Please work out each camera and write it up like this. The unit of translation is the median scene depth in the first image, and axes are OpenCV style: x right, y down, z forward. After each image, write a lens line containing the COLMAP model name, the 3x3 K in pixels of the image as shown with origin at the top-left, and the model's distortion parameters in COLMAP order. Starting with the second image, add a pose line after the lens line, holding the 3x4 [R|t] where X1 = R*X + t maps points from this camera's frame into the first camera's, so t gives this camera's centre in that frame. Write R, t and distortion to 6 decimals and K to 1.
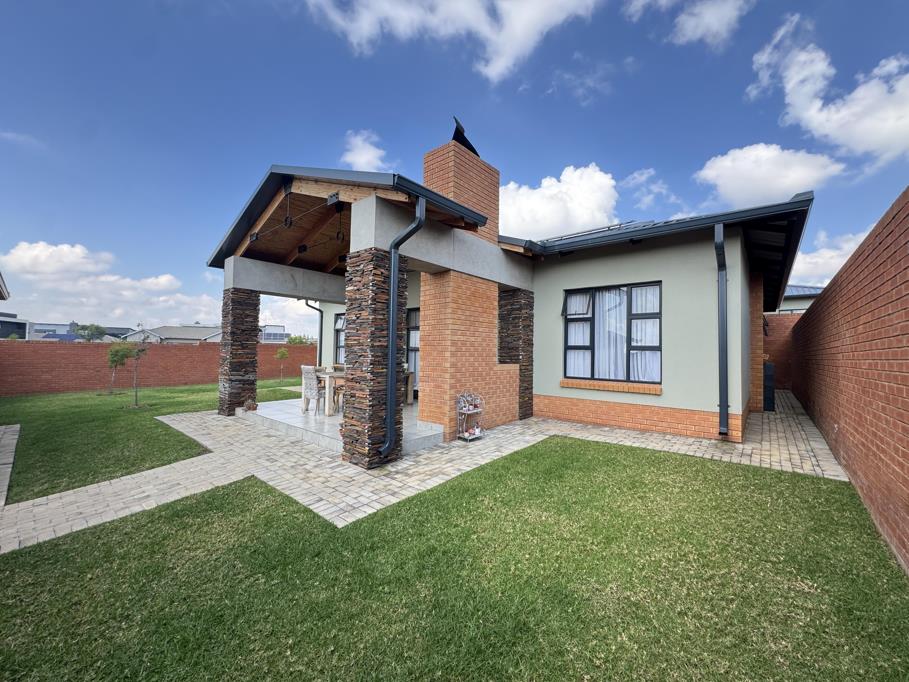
lens RADIAL K [[363.6, 0, 454.5], [0, 363.6, 341.0], [0, 0, 1]] dist [-0.002382, -0.000235]
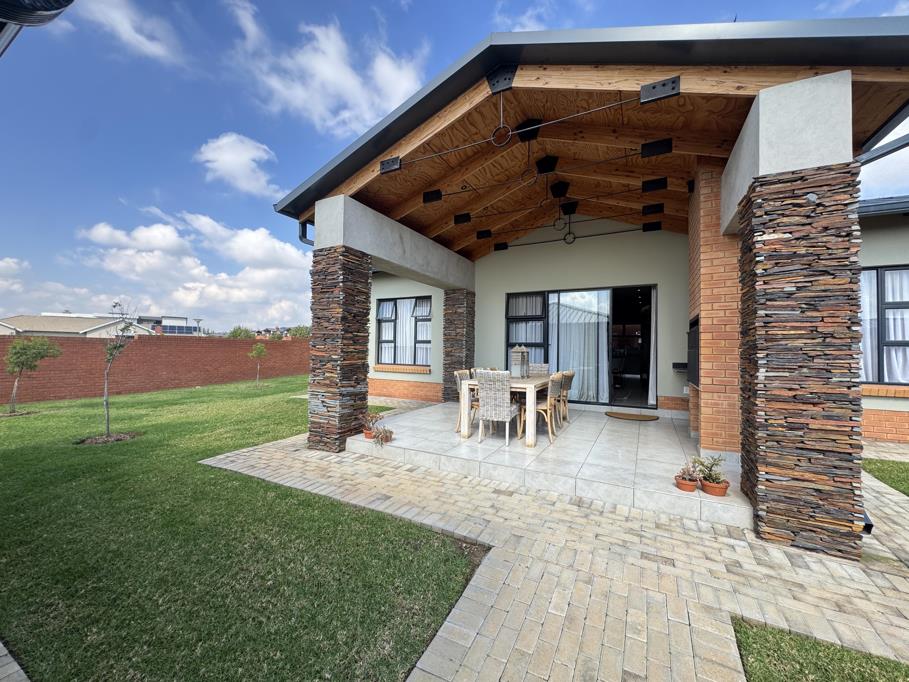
lens RADIAL K [[363.6, 0, 454.5], [0, 363.6, 341.0], [0, 0, 1]] dist [-0.002382, -0.000235]
pose [[0.975823, 0.002418, 0.218550, -0.682684], [-0.004895, 0.999930, 0.010790, 0.010431], [-0.218509, -0.011599, 0.975766, 0.426262]]
